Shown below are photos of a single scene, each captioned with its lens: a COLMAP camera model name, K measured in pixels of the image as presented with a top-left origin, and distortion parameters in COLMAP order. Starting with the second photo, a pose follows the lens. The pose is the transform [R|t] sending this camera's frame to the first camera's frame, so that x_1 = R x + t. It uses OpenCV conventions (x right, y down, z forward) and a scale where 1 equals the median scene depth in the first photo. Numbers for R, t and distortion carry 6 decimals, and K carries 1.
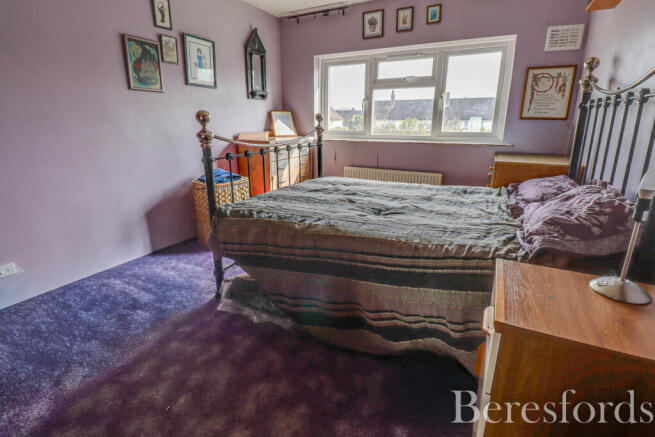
lens RADIAL K [[310.5, 0, 327.5], [0, 310.5, 218.5], [0, 0, 1]] dist [-0.000529, -0.012481]
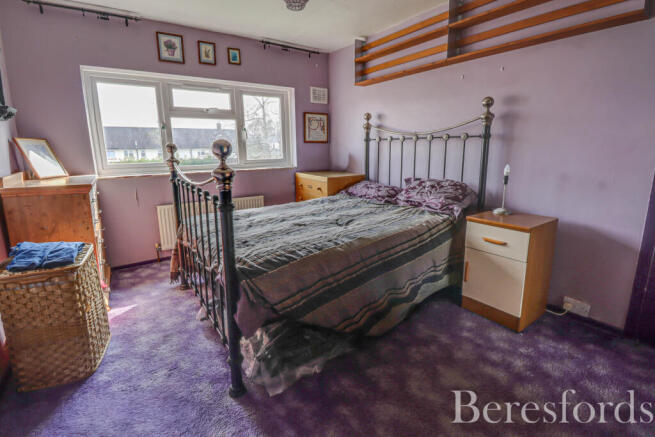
lens RADIAL K [[310.5, 0, 327.5], [0, 310.5, 218.5], [0, 0, 1]] dist [-0.000529, -0.012481]
pose [[0.445940, -0.203443, 0.871636, -0.546625], [0.279588, 0.956759, 0.080271, -0.091542], [-0.850275, 0.207903, 0.483537, 0.274266]]
